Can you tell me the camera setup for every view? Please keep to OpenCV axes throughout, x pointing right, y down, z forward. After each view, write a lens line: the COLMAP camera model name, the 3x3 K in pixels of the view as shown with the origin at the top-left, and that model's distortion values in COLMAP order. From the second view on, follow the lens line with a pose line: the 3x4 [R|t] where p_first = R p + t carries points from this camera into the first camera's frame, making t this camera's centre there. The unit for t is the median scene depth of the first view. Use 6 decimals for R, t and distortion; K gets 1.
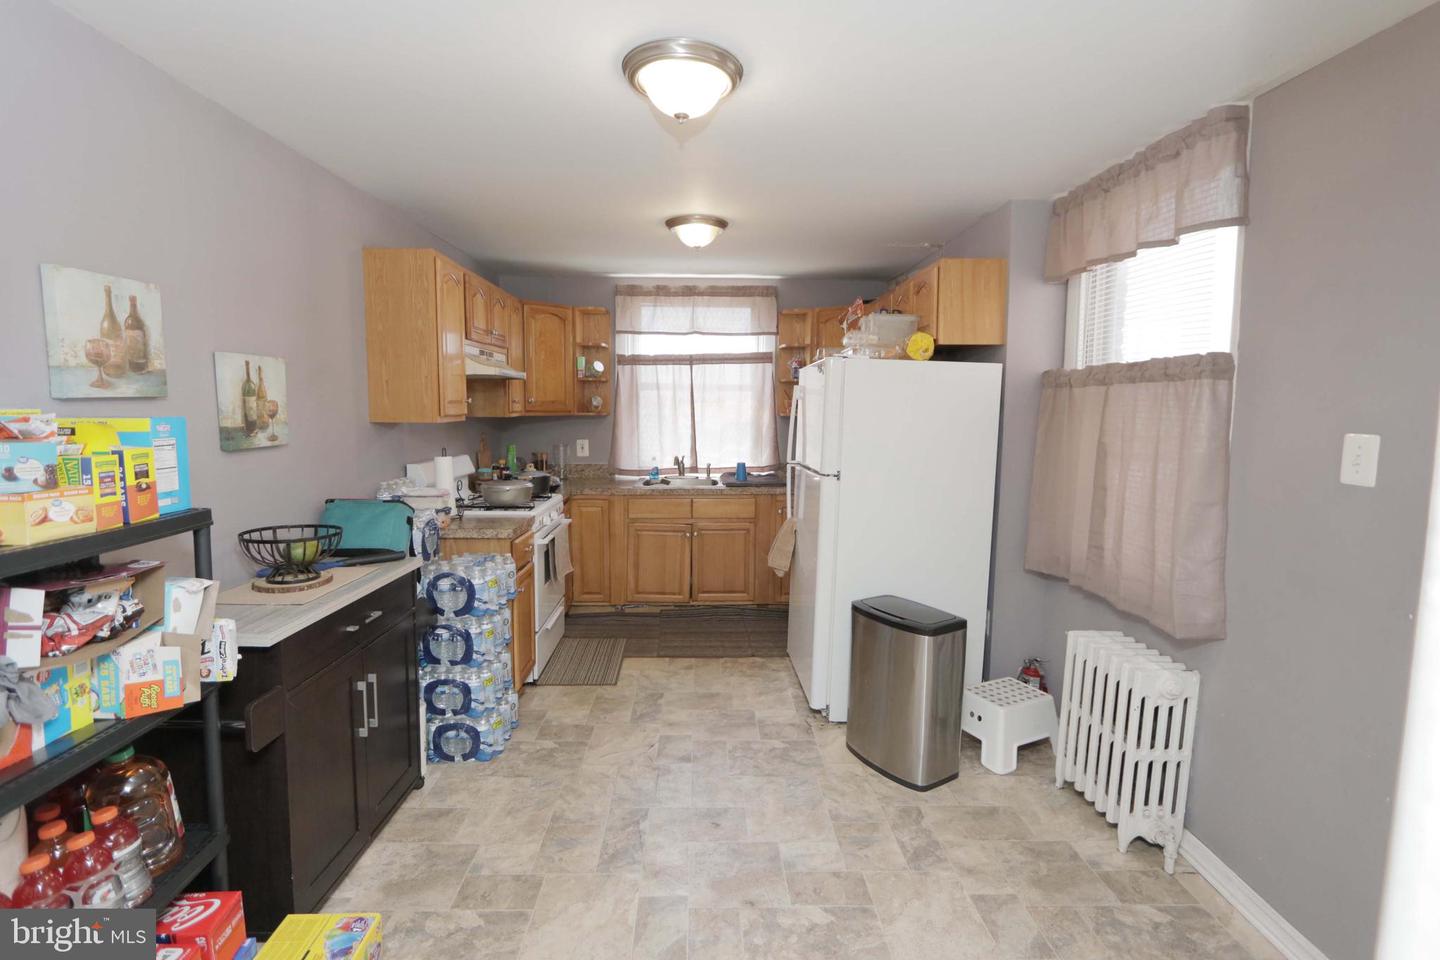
lens RADIAL K [[664.4, 0, 717.0], [0, 664.4, 473.4], [0, 0, 1]] dist [-0.022599, 0.004530]
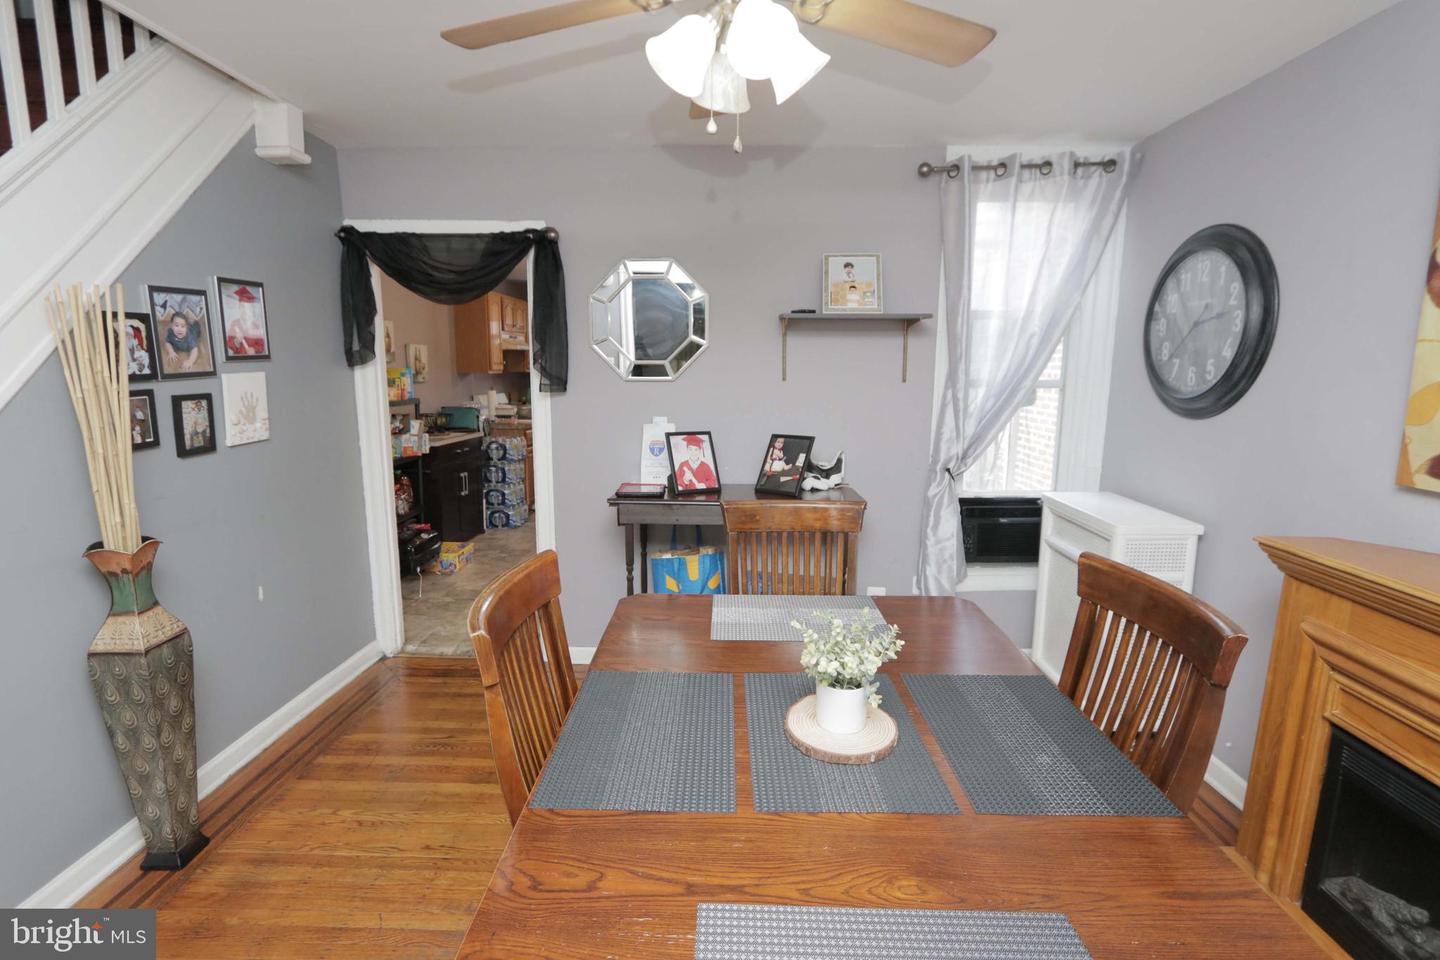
lens RADIAL K [[664.4, 0, 721.6], [0, 664.4, 474.8], [0, 0, 1]] dist [-0.022599, 0.004530]
pose [[0.998939, 0.009202, -0.045124, 0.456642], [-0.006757, 0.998517, 0.054026, 0.137964], [0.045554, -0.053663, 0.997519, -1.194045]]
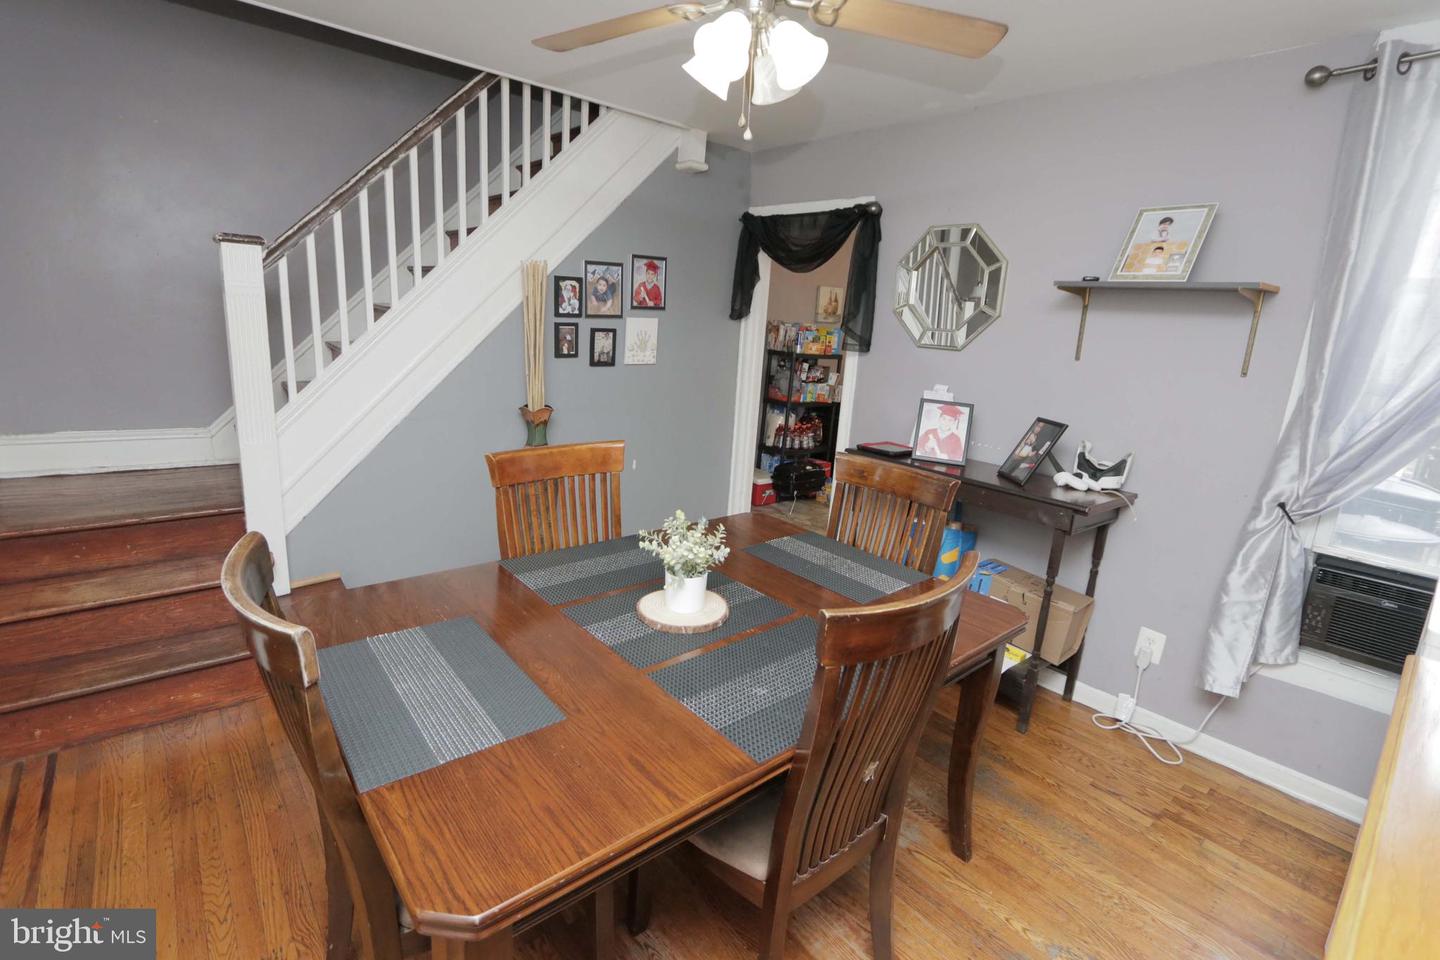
lens RADIAL K [[664.4, 0, 725.2], [0, 664.4, 474.6], [0, 0, 1]] dist [-0.022599, 0.004530]
pose [[0.628413, 0.217064, -0.746981, 0.982968], [-0.147687, 0.976104, 0.159400, 0.124329], [0.763731, 0.010150, 0.645454, -1.071006]]
